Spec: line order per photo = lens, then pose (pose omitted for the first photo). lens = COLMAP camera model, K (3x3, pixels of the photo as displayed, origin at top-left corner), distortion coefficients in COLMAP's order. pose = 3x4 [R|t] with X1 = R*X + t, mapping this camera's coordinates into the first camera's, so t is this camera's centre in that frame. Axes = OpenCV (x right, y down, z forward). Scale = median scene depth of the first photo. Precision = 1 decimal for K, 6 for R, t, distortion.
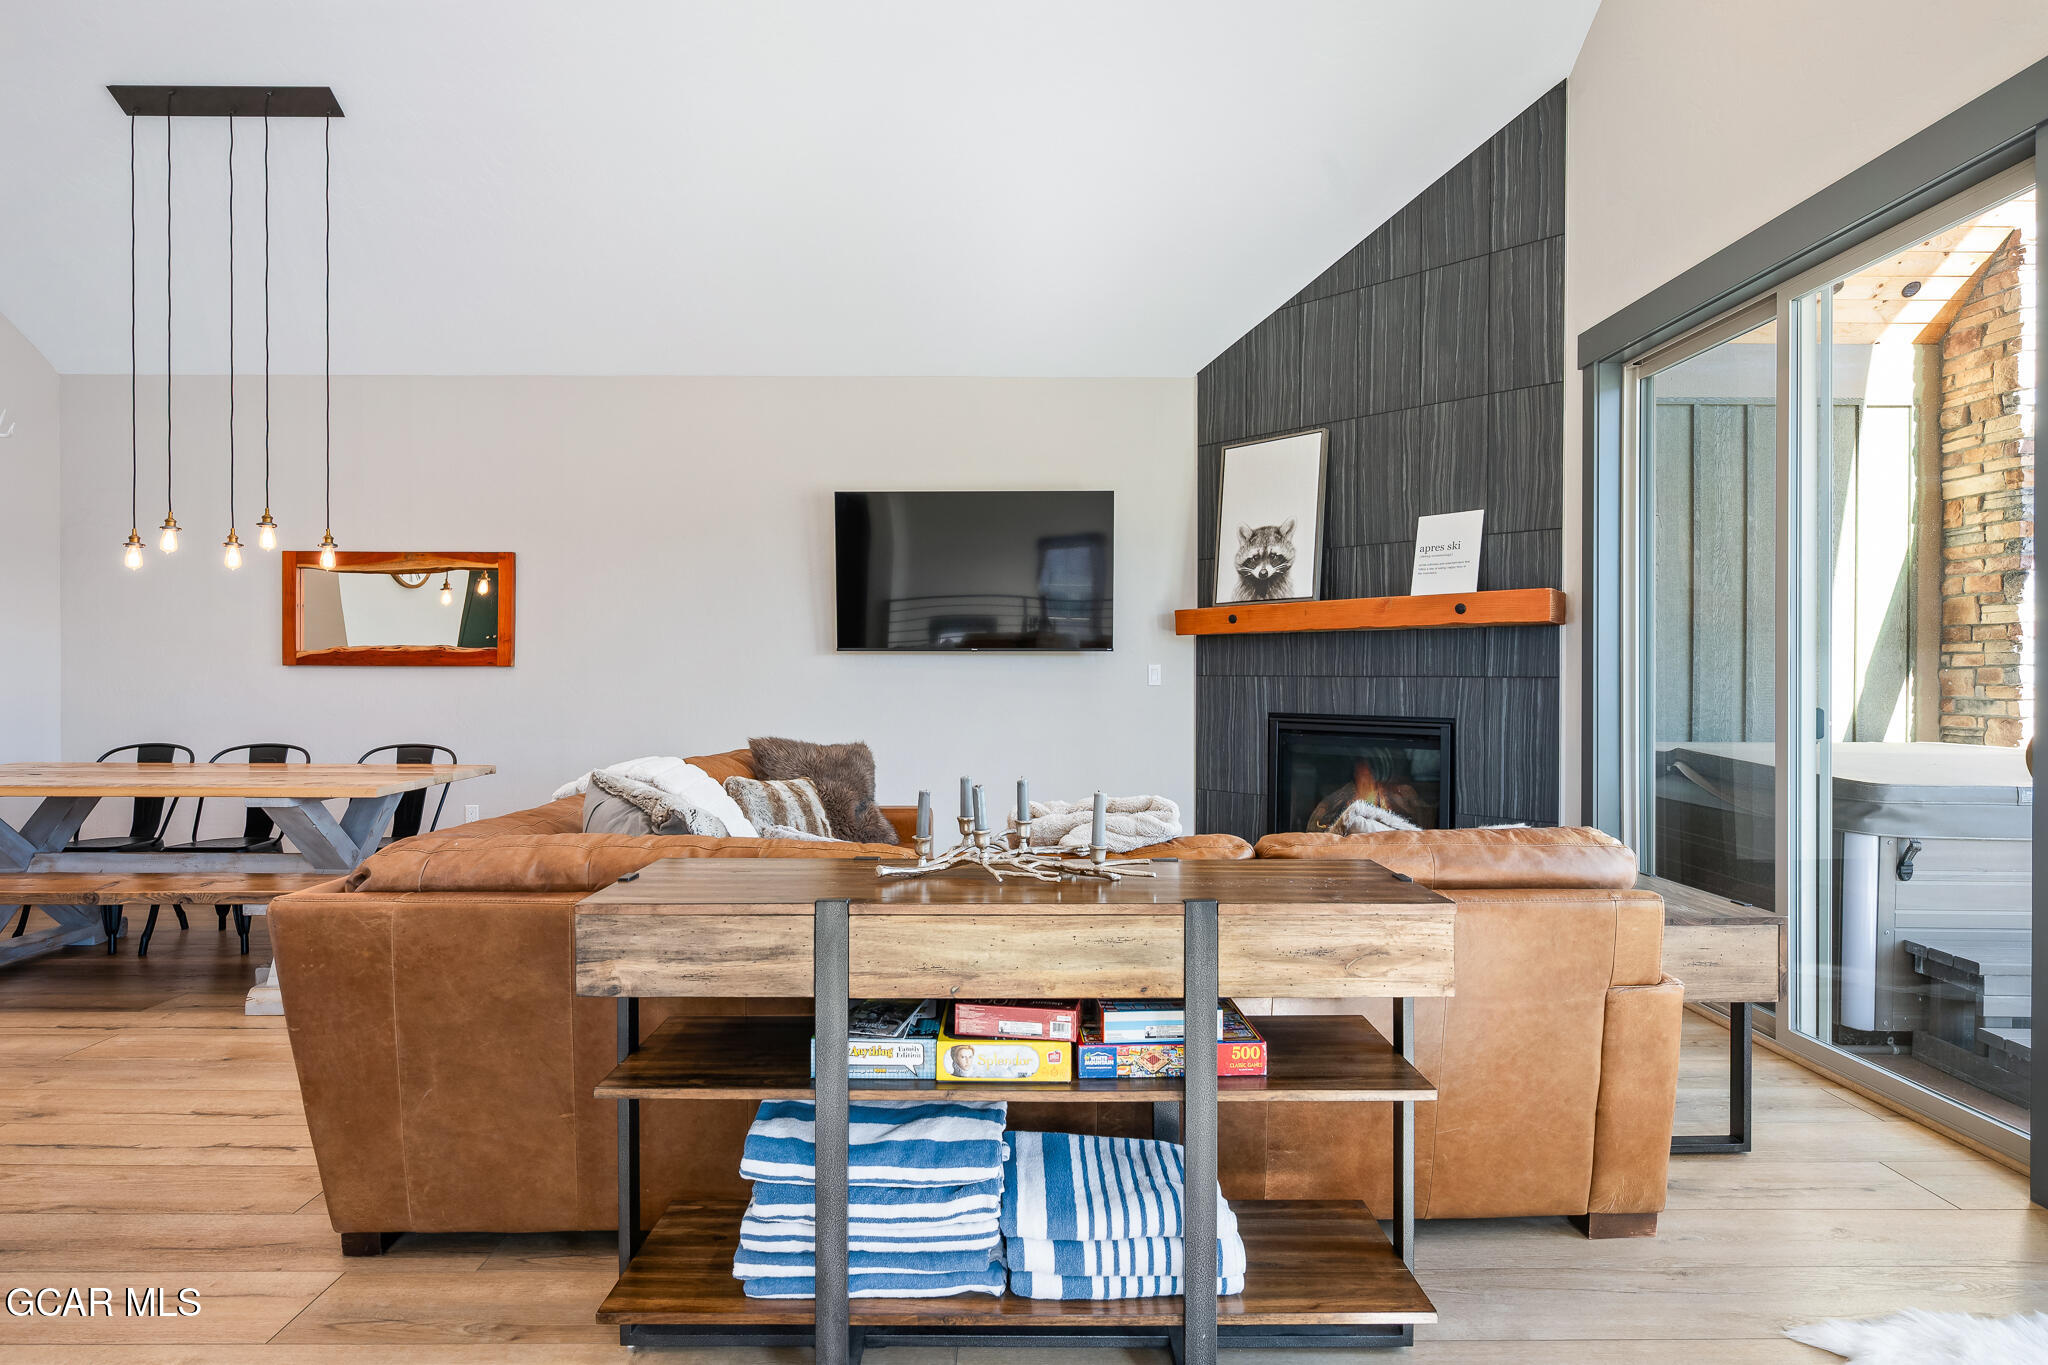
lens RADIAL K [[1049.1, 0, 1024.0], [0, 1049.1, 682.5], [0, 0, 1]] dist [-0.001462, 0.000449]
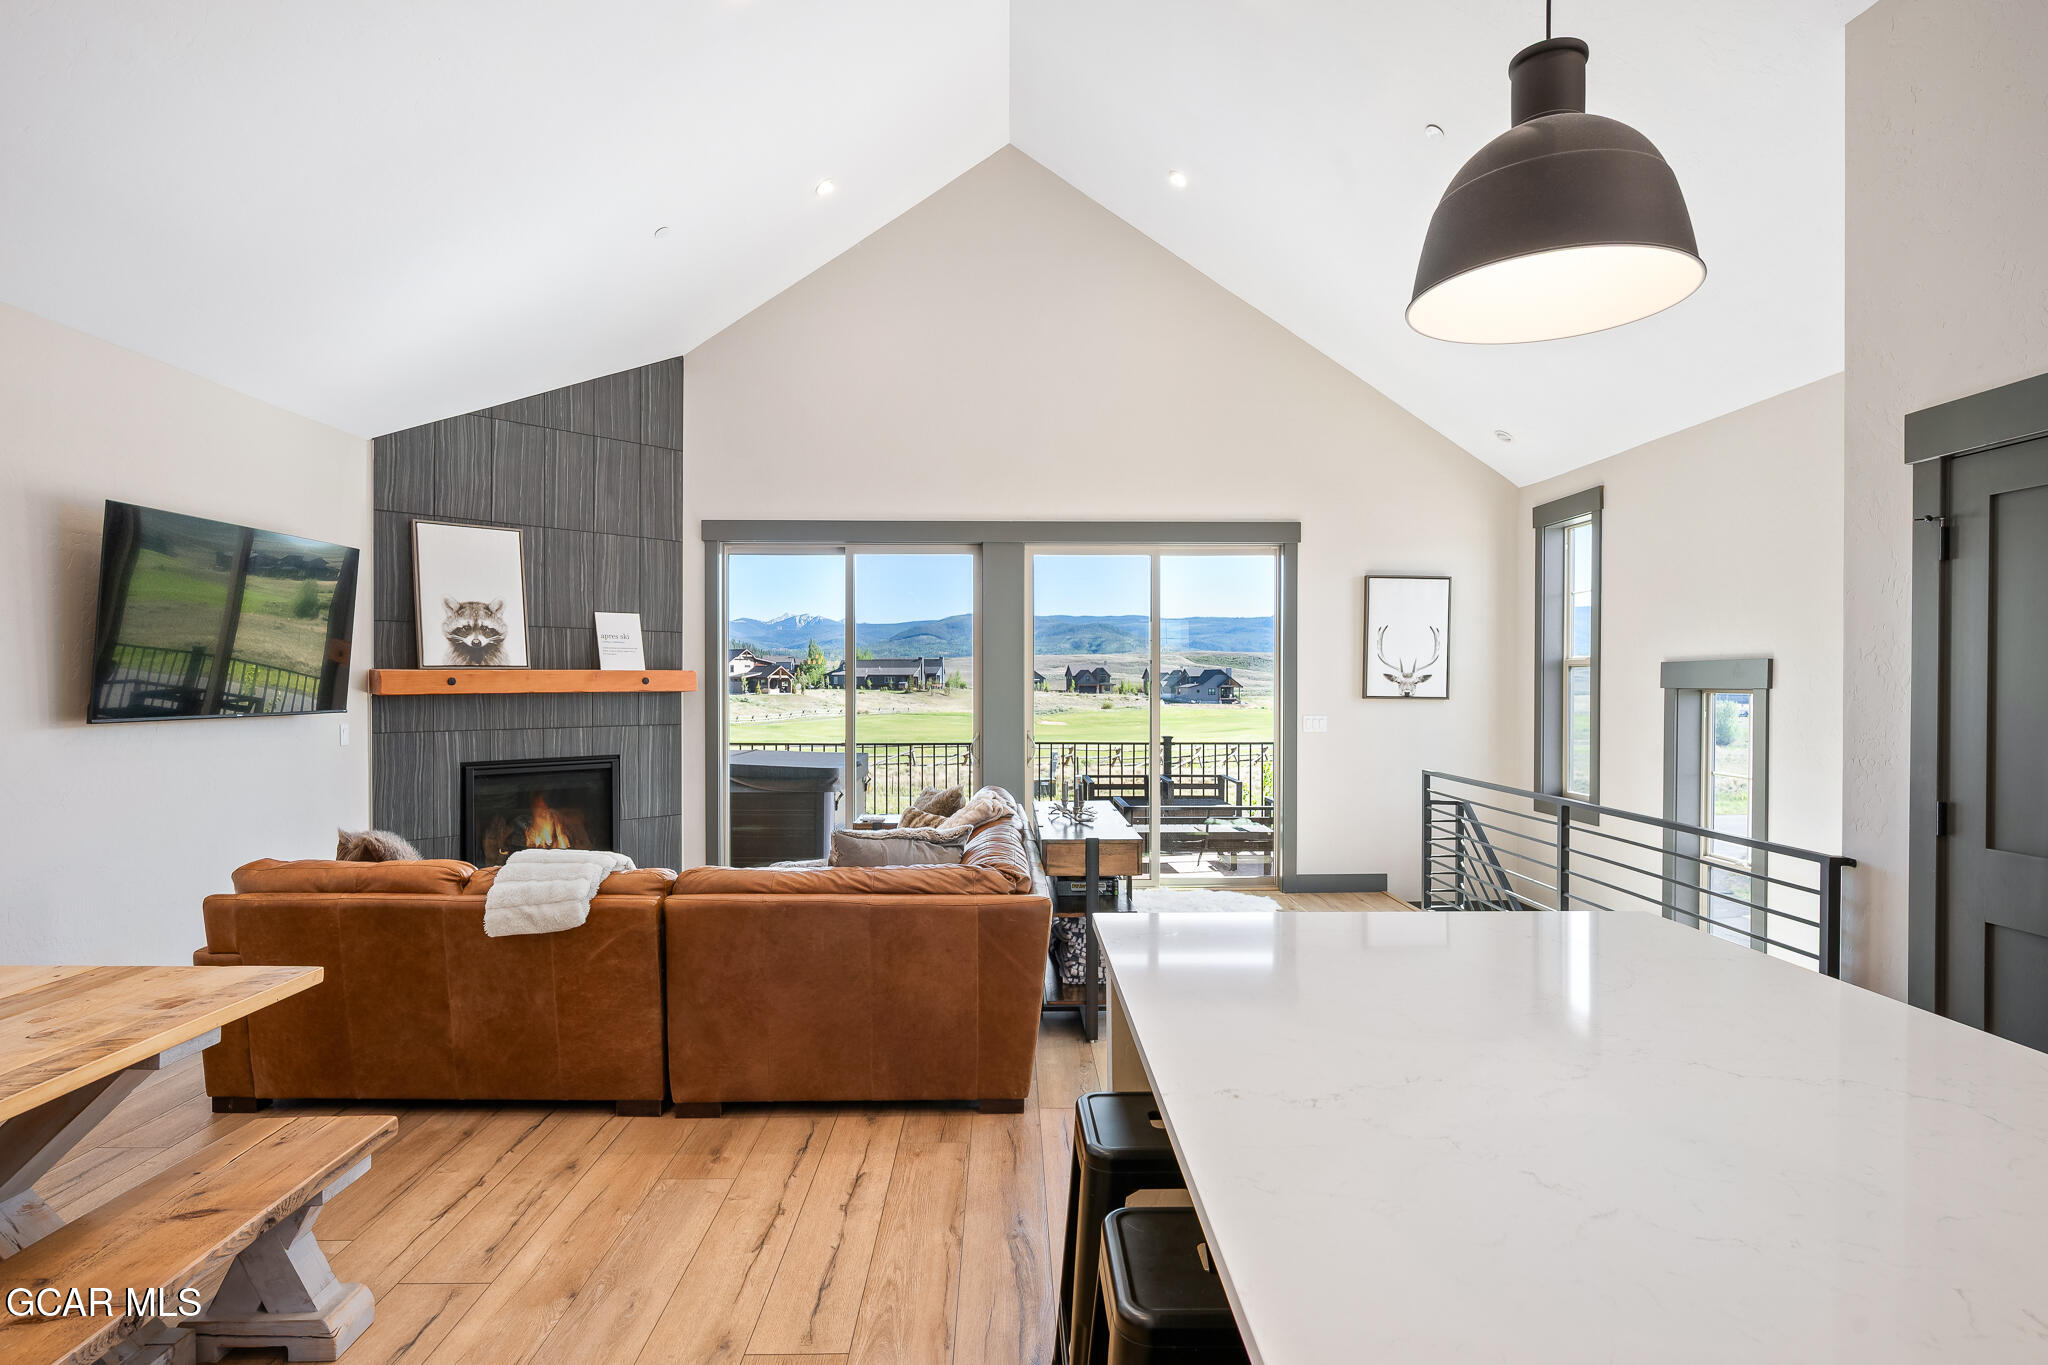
lens RADIAL K [[1064.8, 0, 1009.2], [0, 1064.8, 689.7], [0, 0, 1]] dist [0.001690, 0.000173]
pose [[0.003629, -0.008969, 0.999953, -1.032784], [0.009288, 0.999917, 0.008935, -0.062467], [-0.999950, 0.009255, 0.003712, 0.446885]]
